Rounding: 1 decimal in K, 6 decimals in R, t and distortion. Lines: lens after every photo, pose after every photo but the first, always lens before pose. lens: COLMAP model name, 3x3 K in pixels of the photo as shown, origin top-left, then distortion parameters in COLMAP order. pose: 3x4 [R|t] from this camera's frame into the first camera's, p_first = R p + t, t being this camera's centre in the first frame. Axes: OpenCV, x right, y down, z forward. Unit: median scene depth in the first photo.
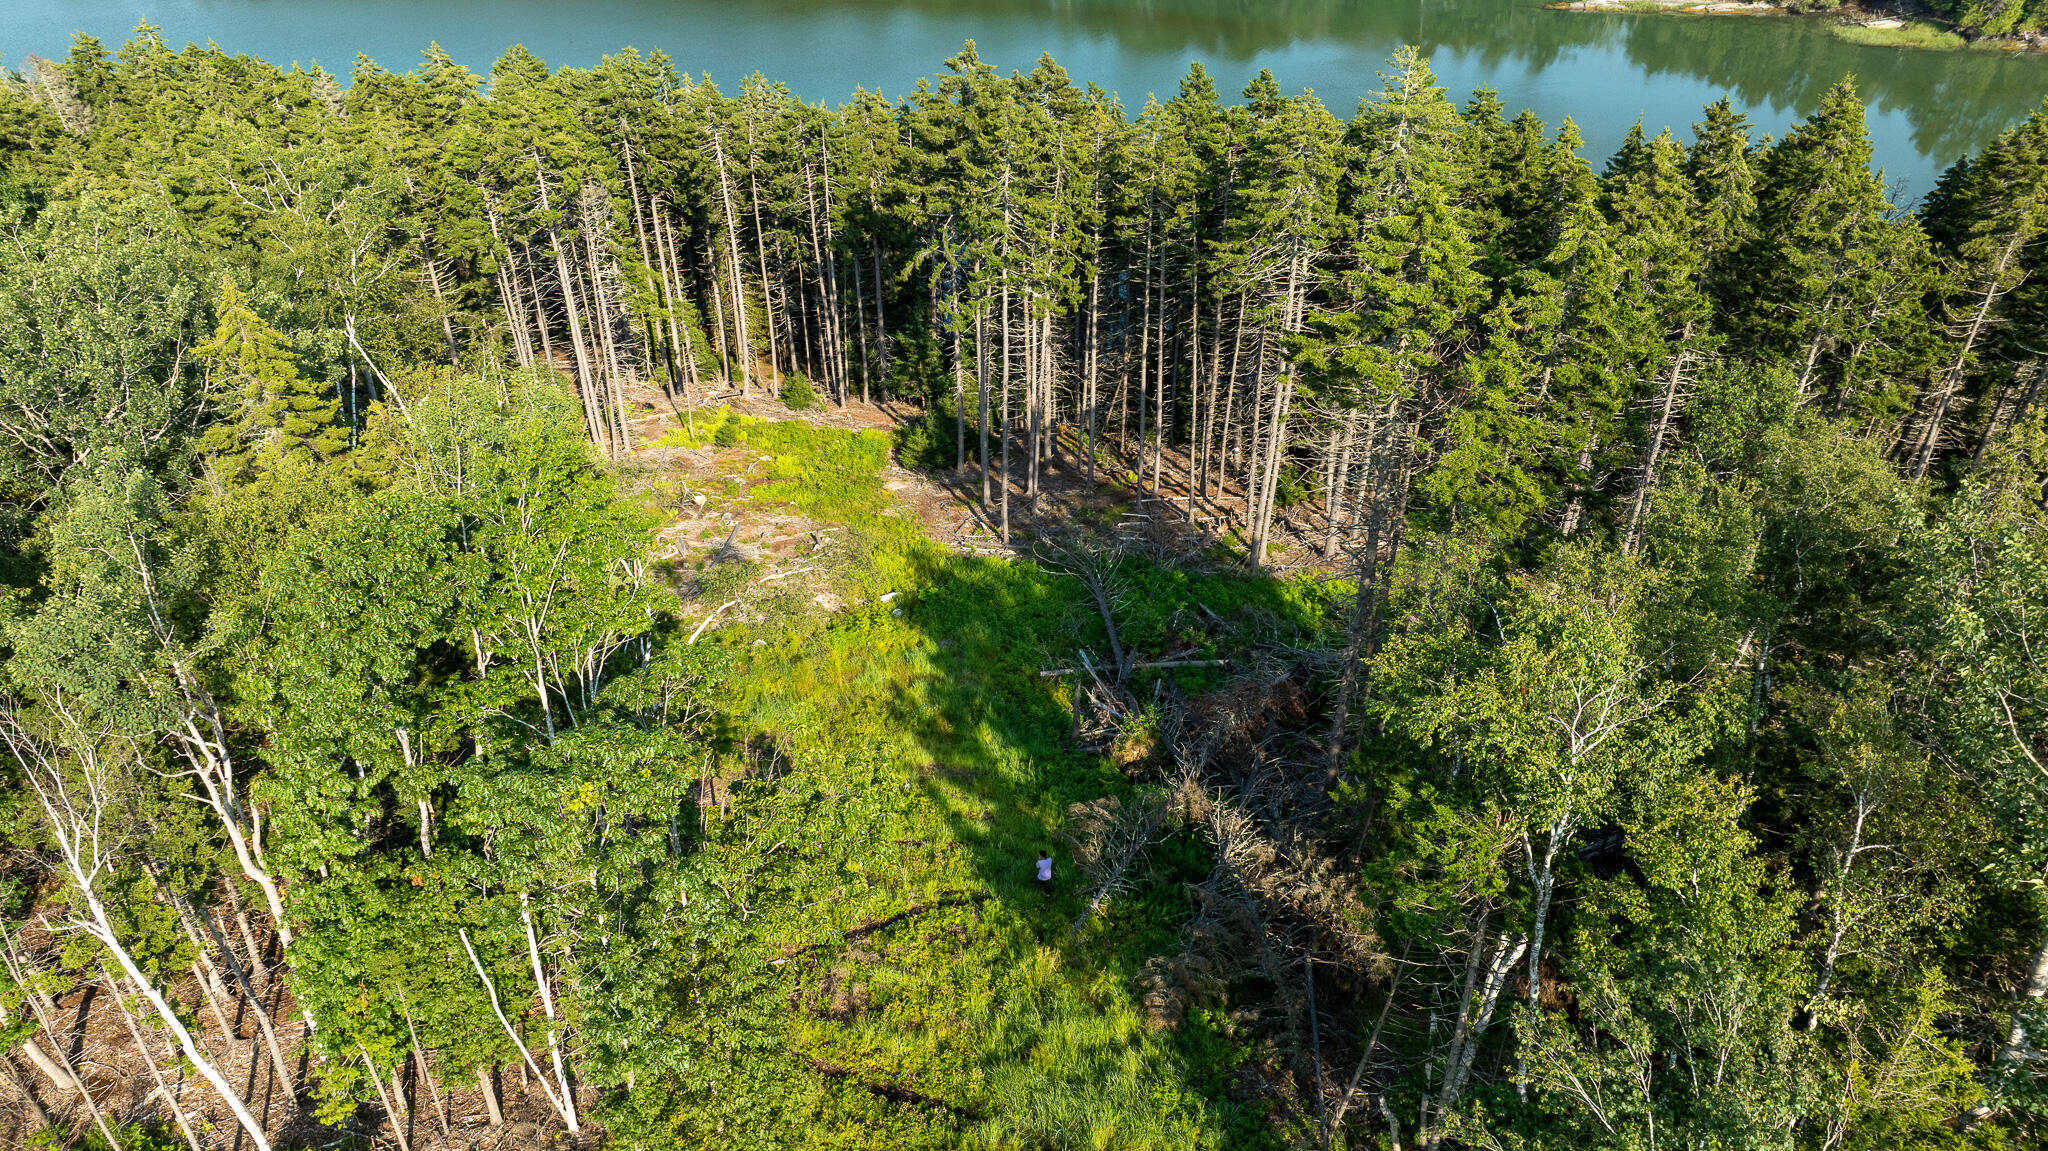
lens RADIAL K [[1423.4, 0, 1022.9], [0, 1423.4, 579.6], [0, 0, 1]] dist [-0.038677, 0.036087]
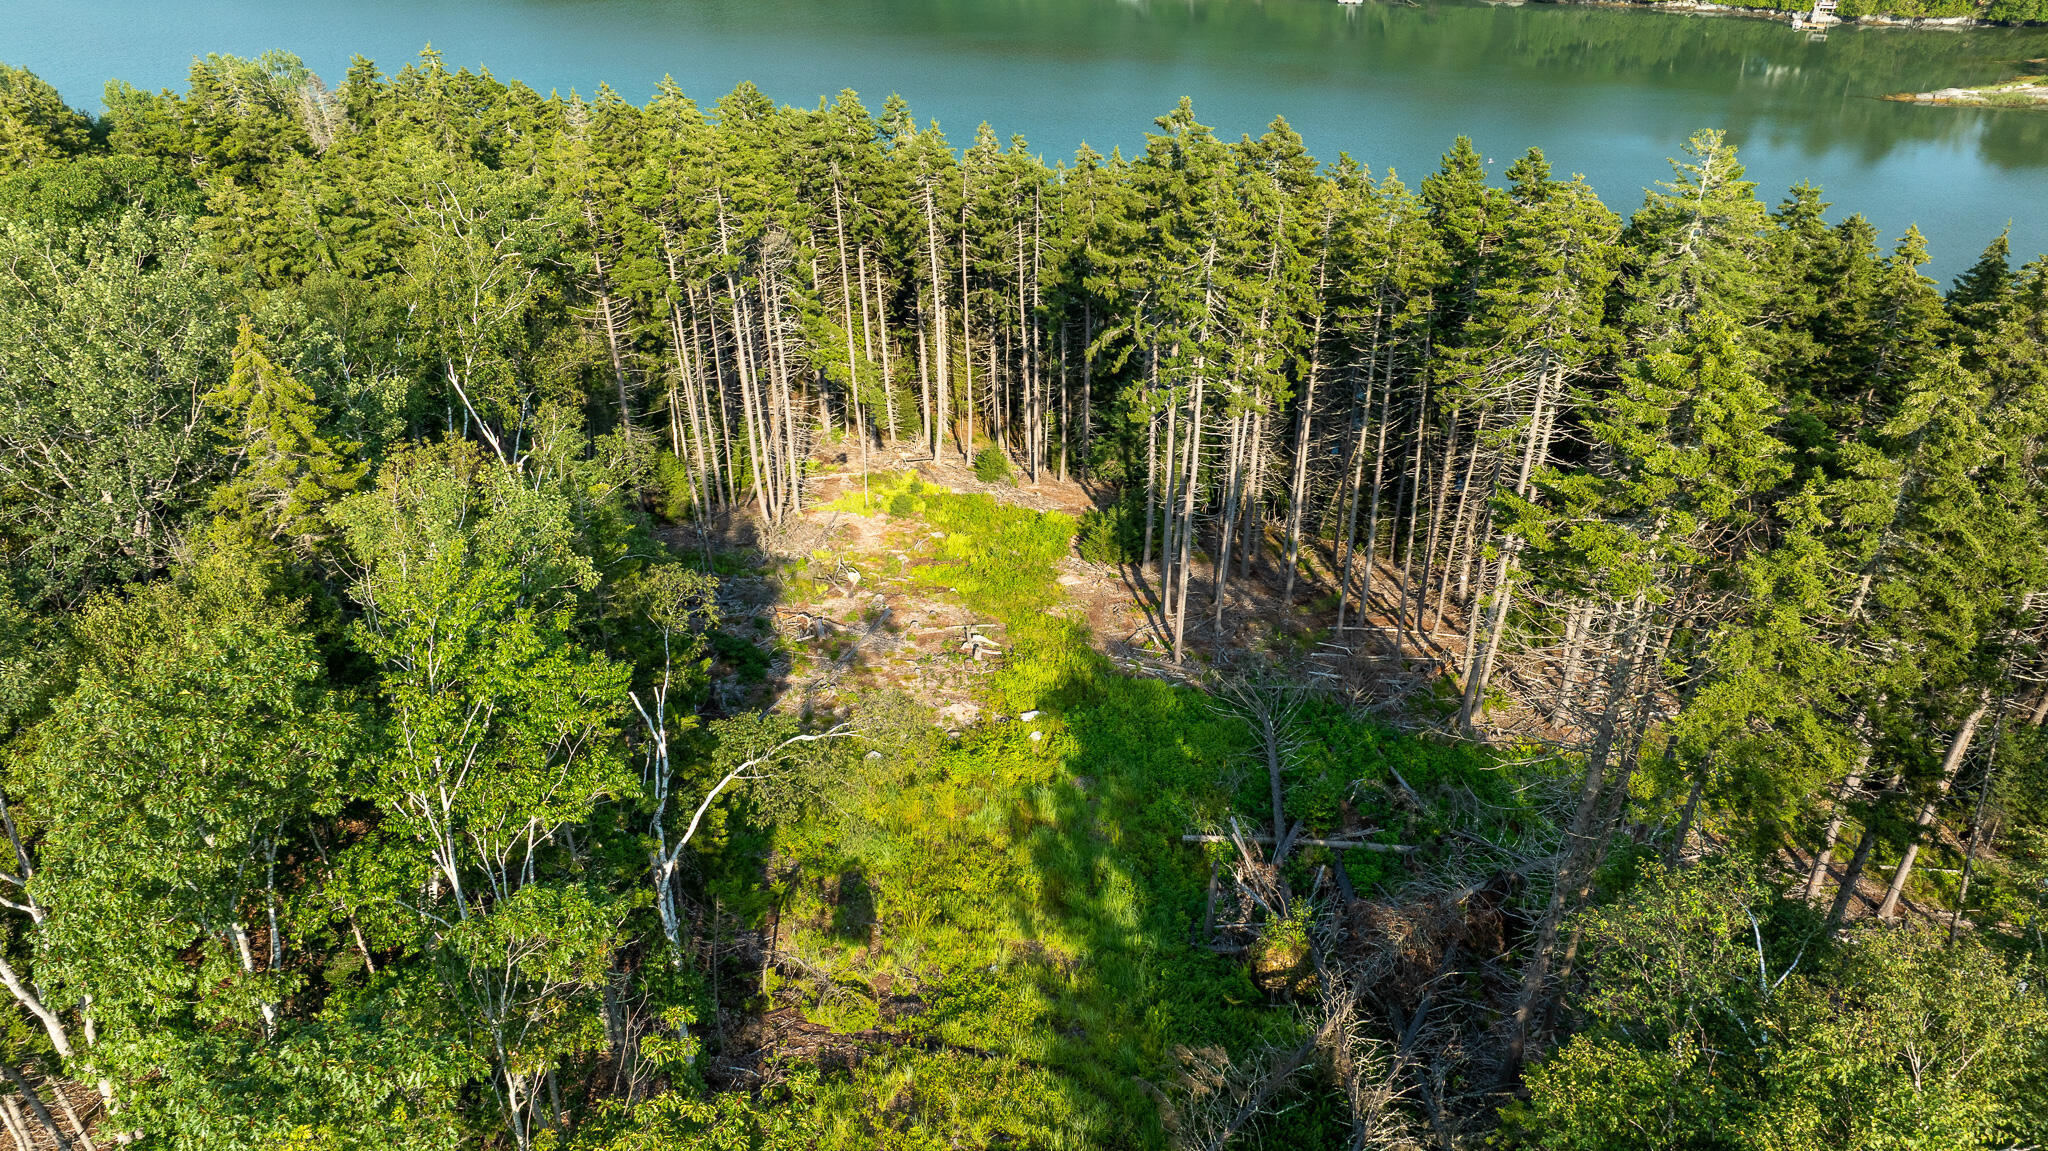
lens RADIAL K [[1423.4, 0, 1030.0], [0, 1423.4, 574.7], [0, 0, 1]] dist [-0.038677, 0.036087]
pose [[0.981235, 0.101789, -0.163757, 0.038791], [-0.108545, 0.993550, -0.032823, -0.044170], [0.159360, 0.049982, 0.985955, 0.123869]]
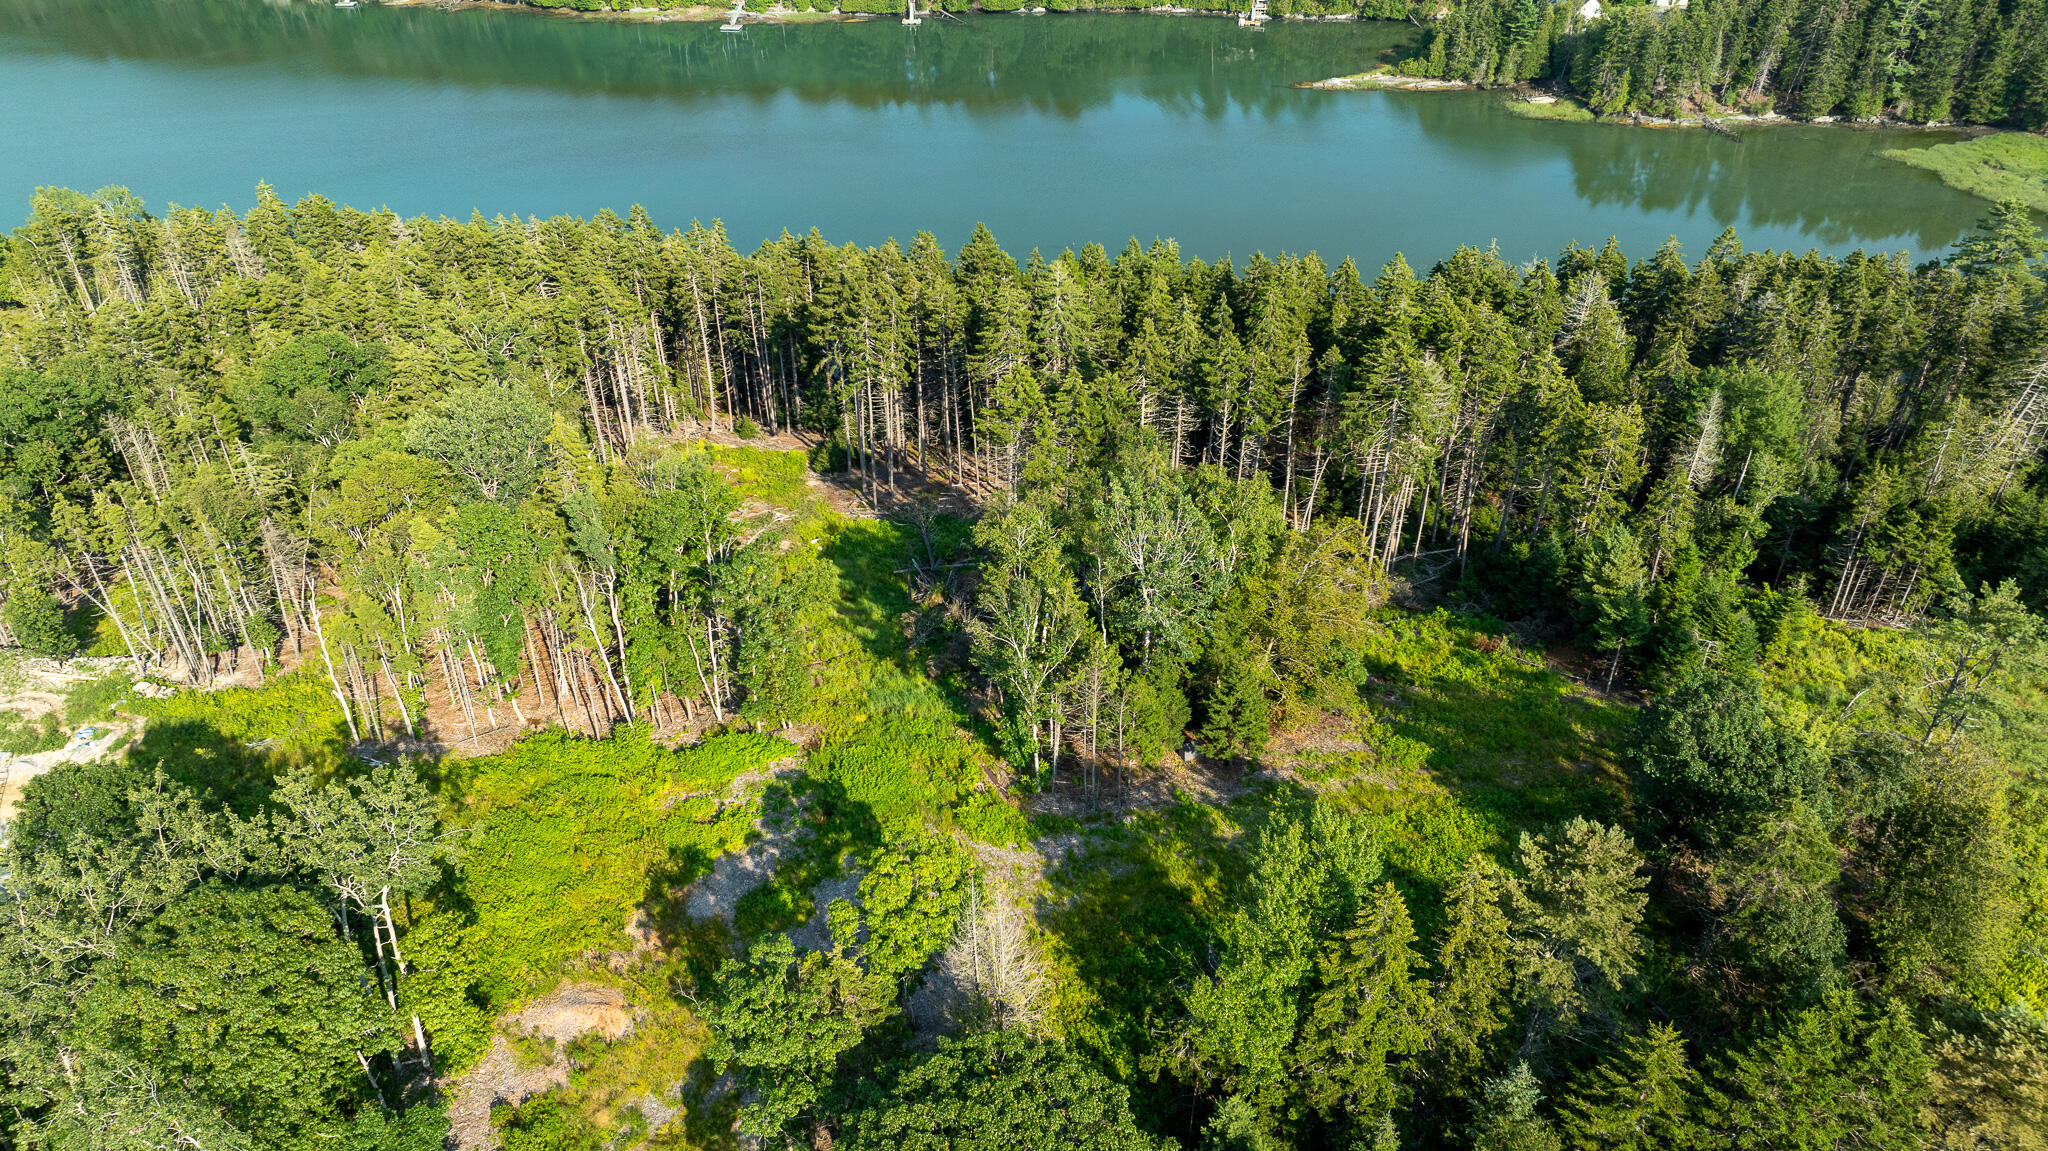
lens RADIAL K [[1423.4, 0, 1022.8], [0, 1423.4, 587.7], [0, 0, 1]] dist [-0.038677, 0.036087]
pose [[0.996203, -0.047417, 0.073011, 0.040578], [0.046563, 0.998826, 0.013360, 0.059779], [-0.073558, -0.009909, 0.997242, -0.898405]]
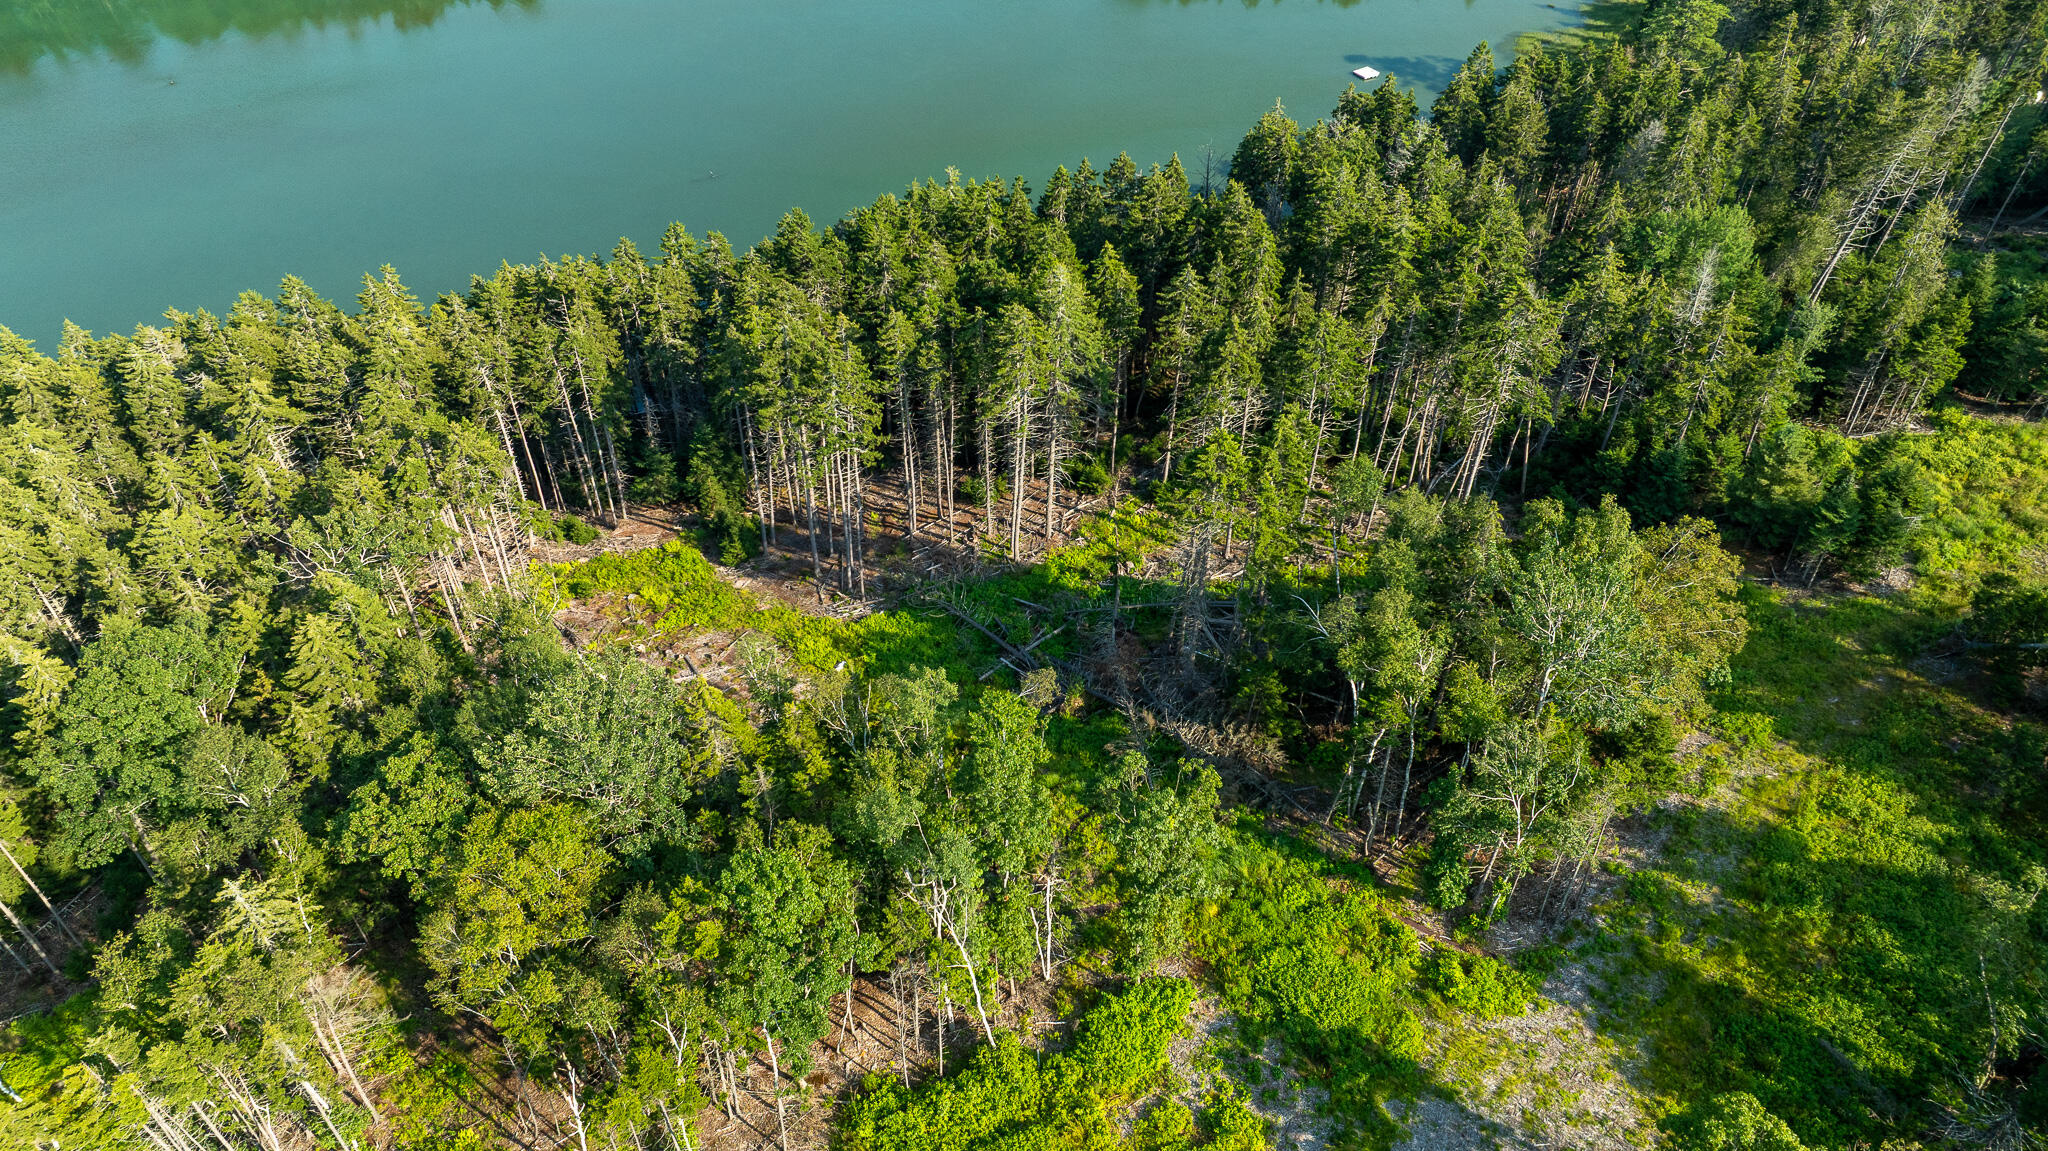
lens RADIAL K [[1423.4, 0, 1029.1], [0, 1423.4, 576.9], [0, 0, 1]] dist [-0.038677, 0.036087]
pose [[0.840384, -0.367858, 0.398038, -0.501485], [0.312498, 0.928906, 0.198693, -0.326459], [-0.442831, -0.042592, 0.895593, -0.460837]]
